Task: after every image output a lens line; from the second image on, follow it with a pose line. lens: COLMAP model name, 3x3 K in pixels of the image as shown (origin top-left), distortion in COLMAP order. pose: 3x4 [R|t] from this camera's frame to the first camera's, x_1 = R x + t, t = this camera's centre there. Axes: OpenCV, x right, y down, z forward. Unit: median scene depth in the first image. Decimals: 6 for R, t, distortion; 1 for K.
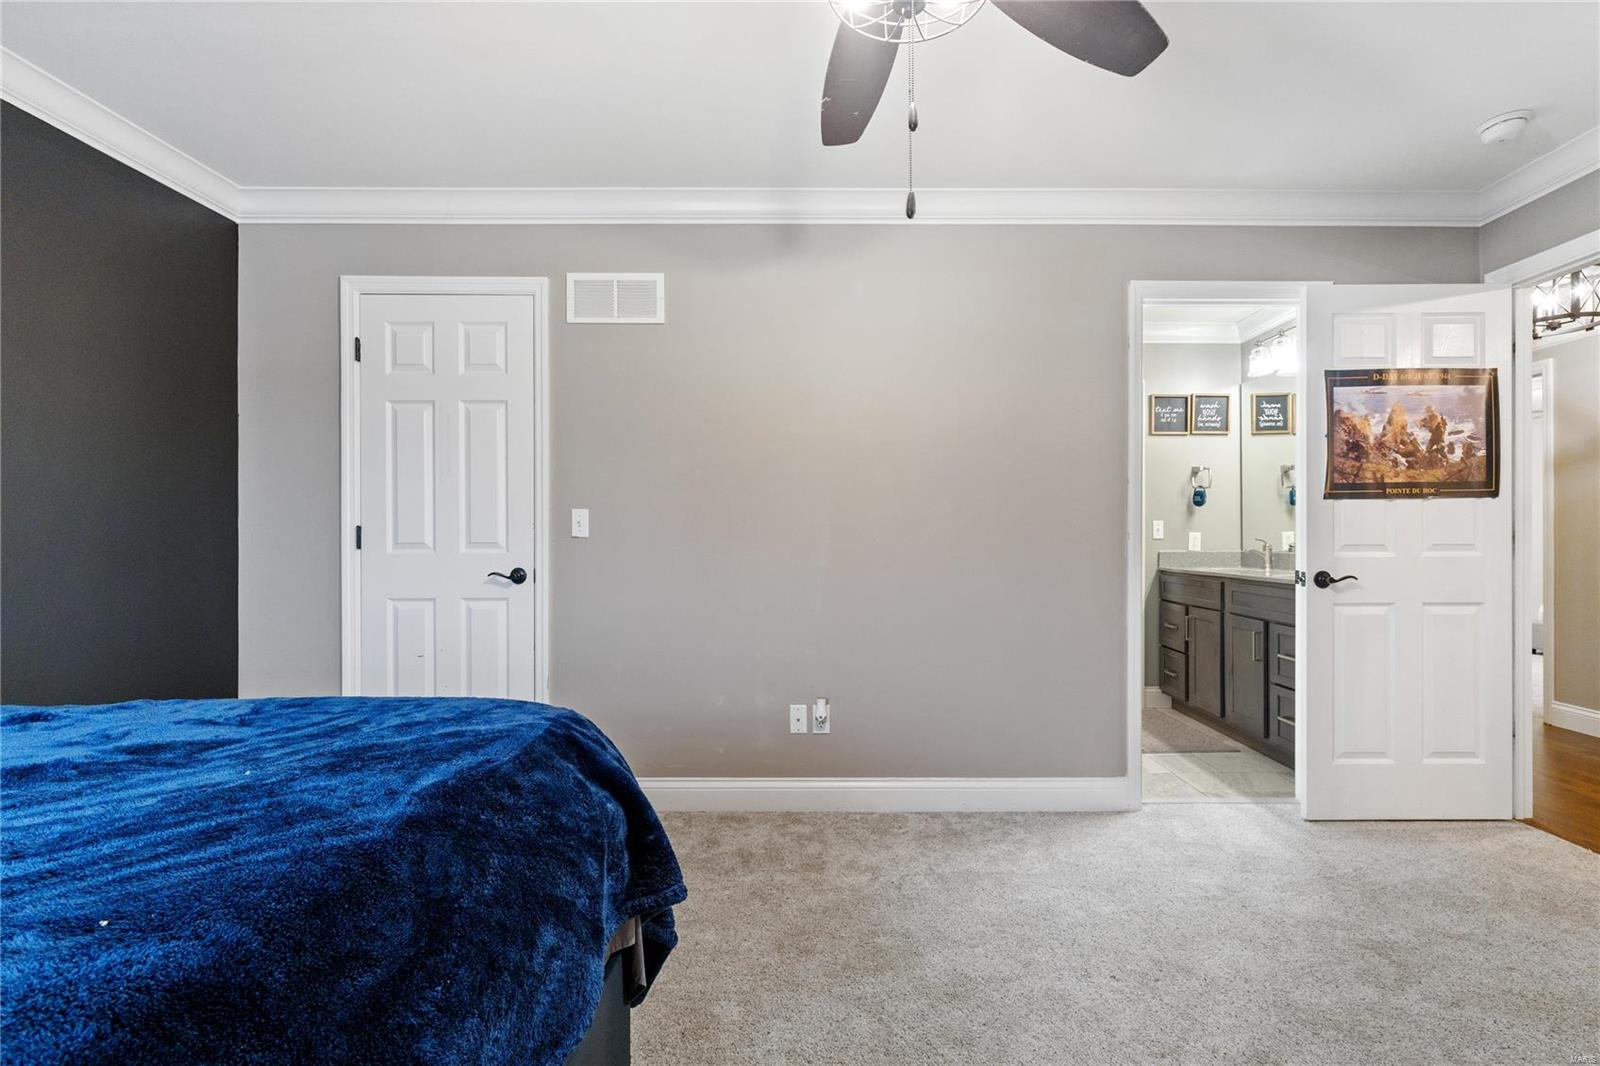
lens RADIAL K [[911.8, 0, 802.7], [0, 911.8, 539.4], [0, 0, 1]] dist [0.003231, 0.000206]
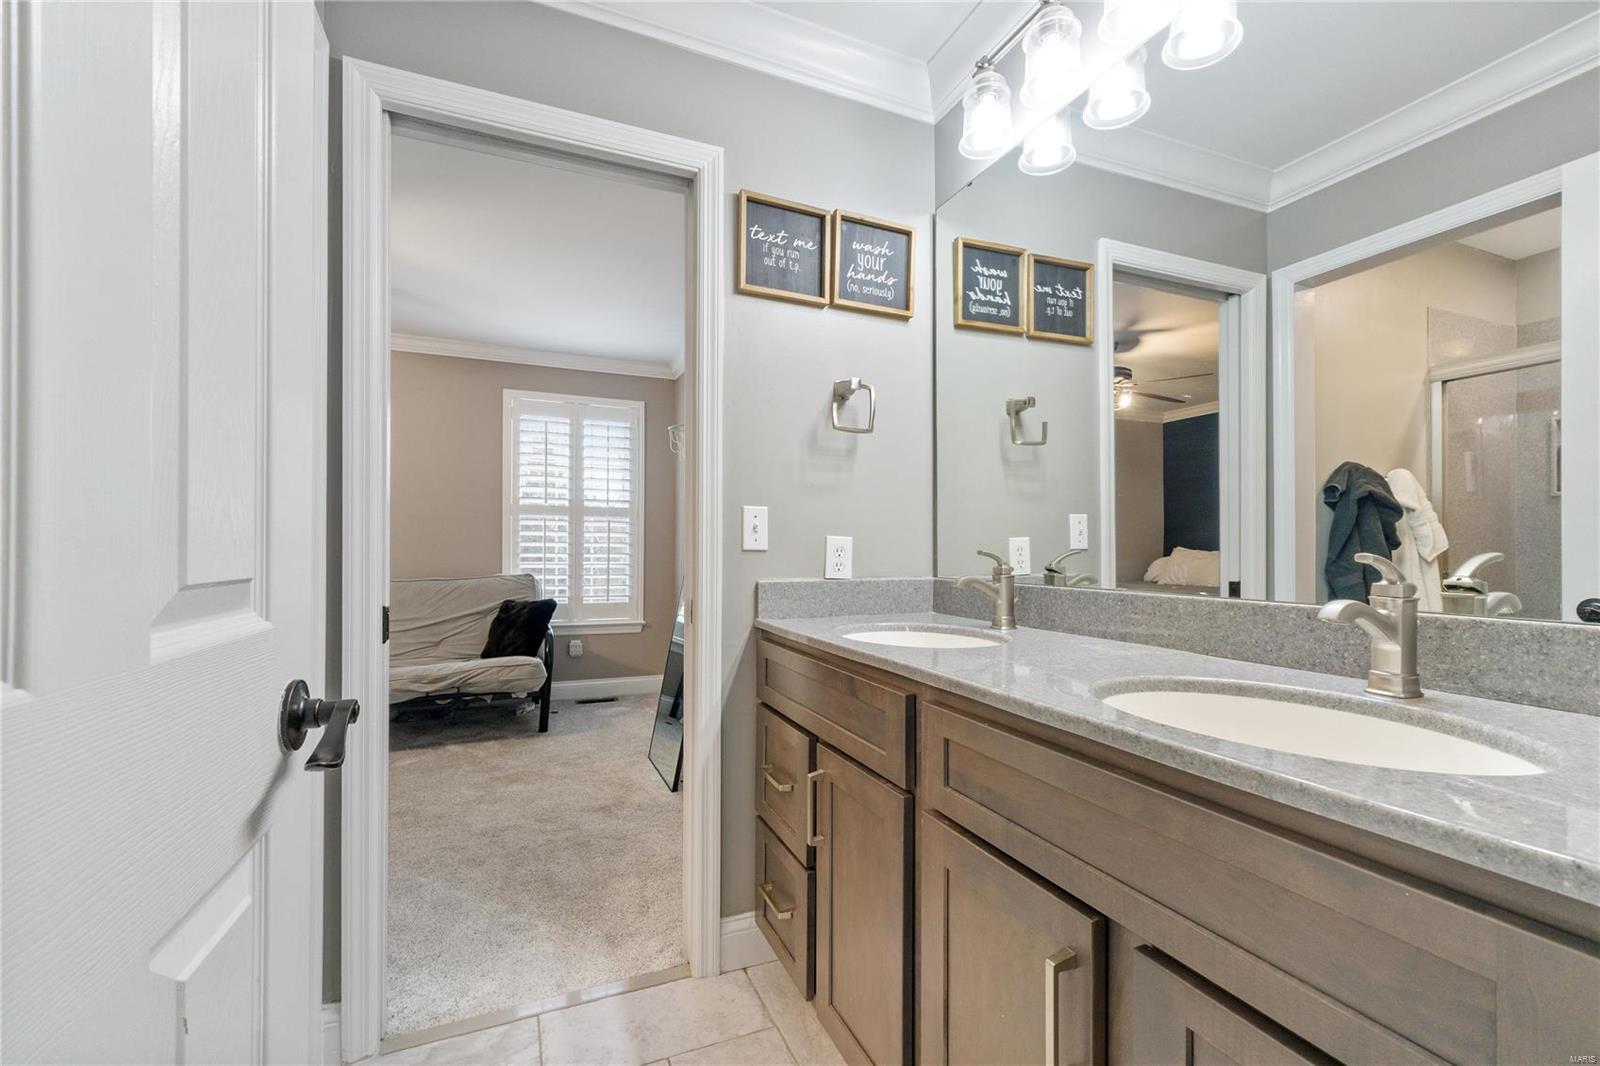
lens RADIAL K [[672.9, 0, 800.4], [0, 672.9, 542.3], [0, 0, 1]] dist [-0.002384, -0.000061]
pose [[0.950012, 0.007842, 0.312116, 0.313945], [-0.004363, 0.999920, -0.011842, -0.000904], [-0.312184, 0.009888, 0.949970, 0.705940]]
